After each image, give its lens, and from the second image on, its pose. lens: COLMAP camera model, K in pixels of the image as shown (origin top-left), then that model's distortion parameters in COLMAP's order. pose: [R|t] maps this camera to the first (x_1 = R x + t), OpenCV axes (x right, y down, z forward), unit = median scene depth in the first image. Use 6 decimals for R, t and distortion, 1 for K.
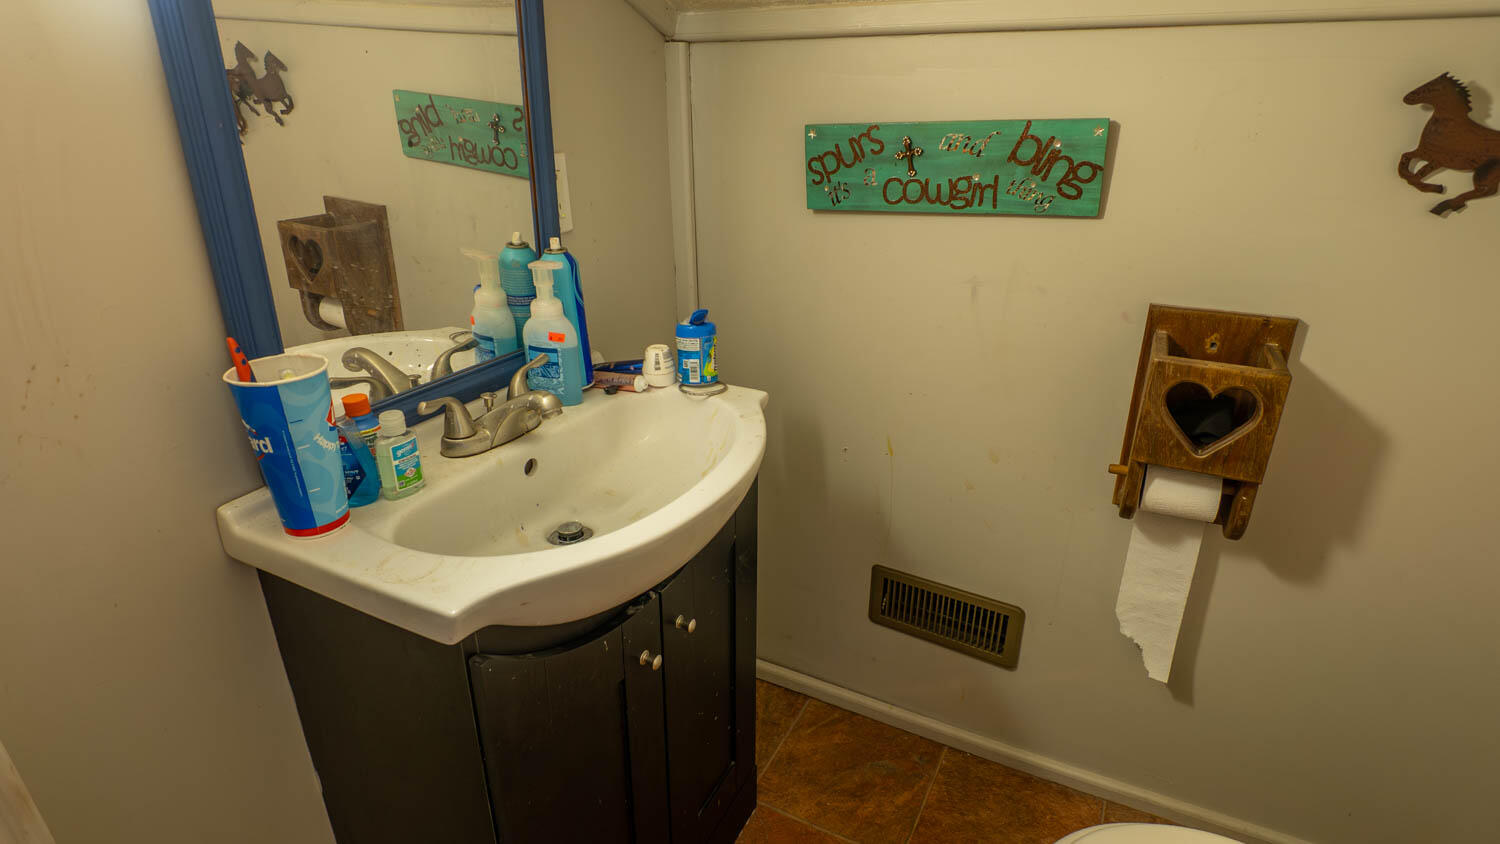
lens RADIAL K [[773.1, 0, 755.5], [0, 773.1, 421.2], [0, 0, 1]] dist [0.046805, -0.055982]
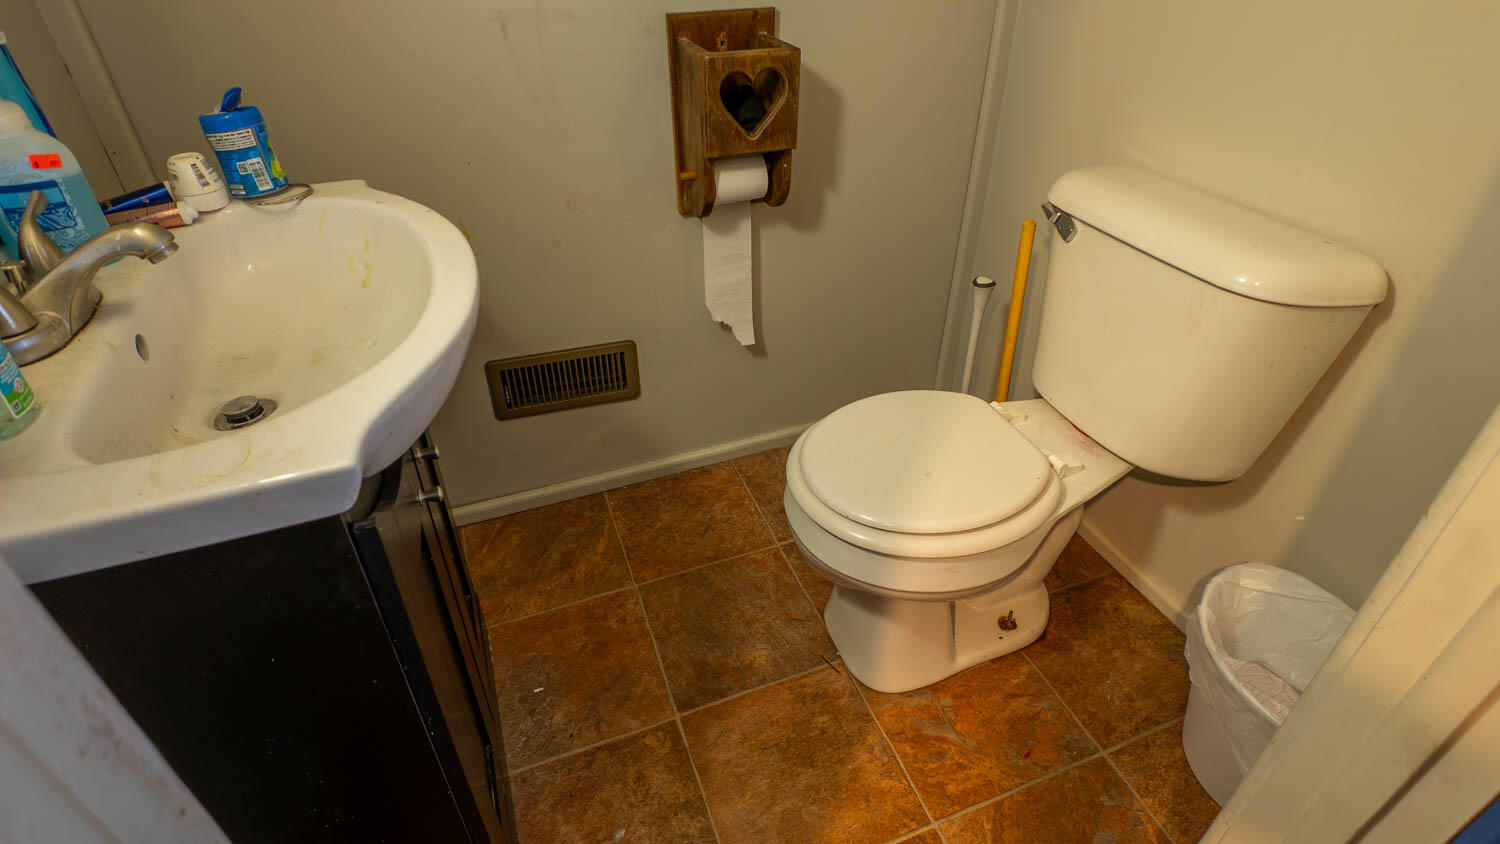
lens RADIAL K [[763.1, 0, 750.0], [0, 763.1, 422.0], [0, 0, 1]] dist [0.003796, -0.010925]
pose [[0.671854, -0.436096, 0.598692, -0.303157], [0.287736, 0.898482, 0.331569, 0.042576], [-0.682510, -0.050500, 0.729129, 0.111695]]
